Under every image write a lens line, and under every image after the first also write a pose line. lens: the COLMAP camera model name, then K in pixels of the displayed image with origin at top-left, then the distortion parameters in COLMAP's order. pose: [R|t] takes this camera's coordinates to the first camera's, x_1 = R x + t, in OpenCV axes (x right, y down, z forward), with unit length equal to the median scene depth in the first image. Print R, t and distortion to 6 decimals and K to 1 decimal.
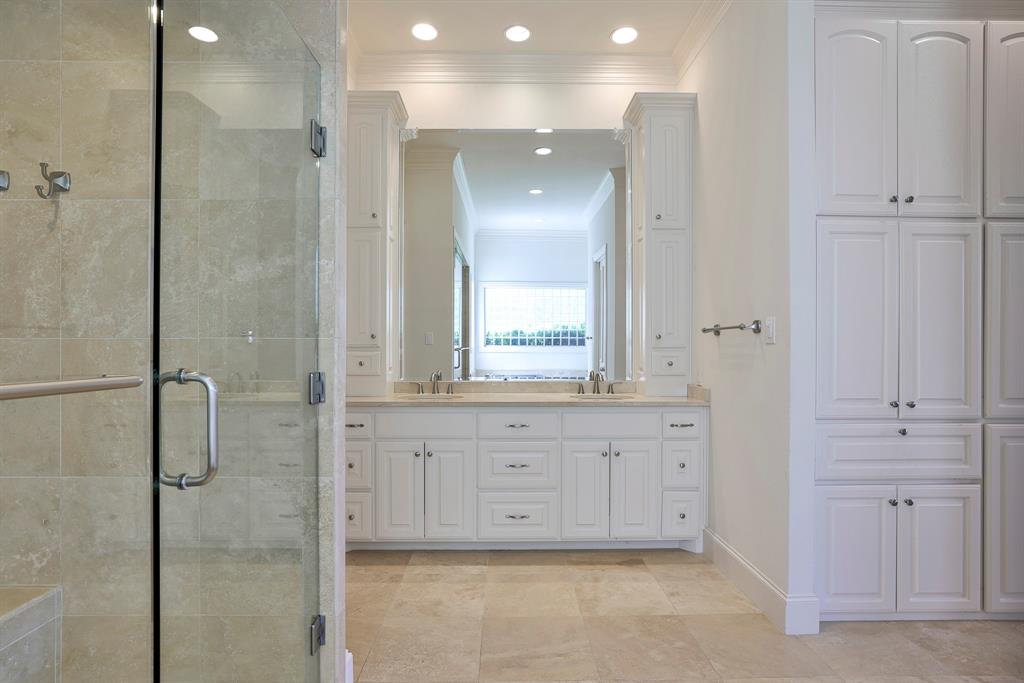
lens RADIAL K [[507.2, 0, 512.0], [0, 507.2, 341.5], [0, 0, 1]] dist [-0.002158, -0.000320]
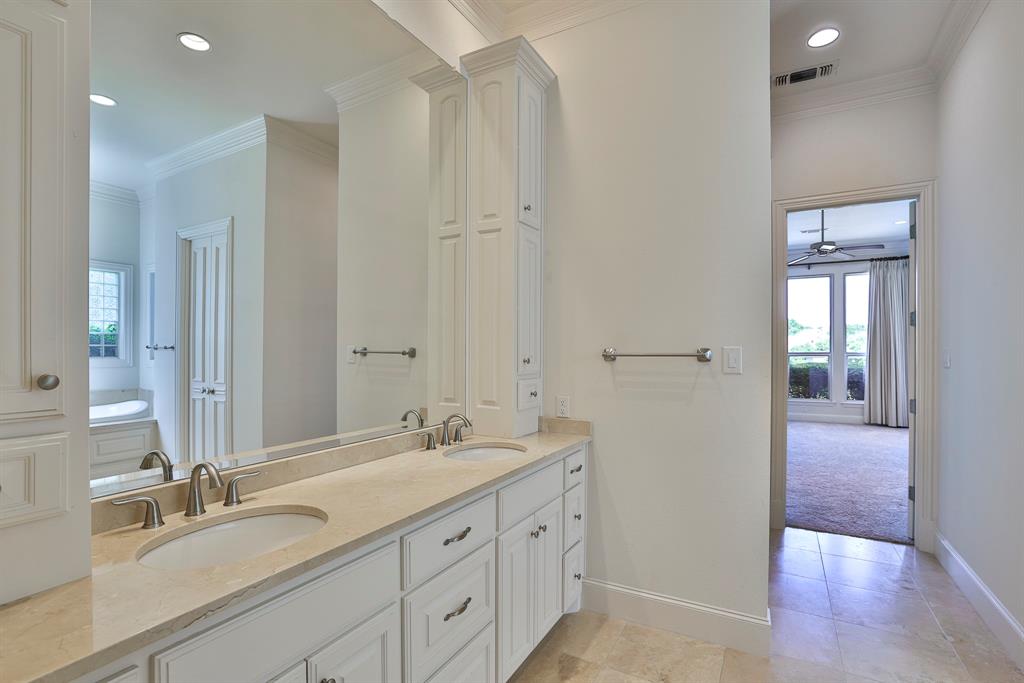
lens RADIAL K [[475.5, 0, 512.0], [0, 475.5, 341.5], [0, 0, 1]] dist [-0.002533, -0.000472]
pose [[0.496075, 0.005630, 0.868261, -0.401311], [-0.008208, 0.999965, -0.001795, -0.041070], [-0.868241, -0.006236, 0.496104, 0.698934]]
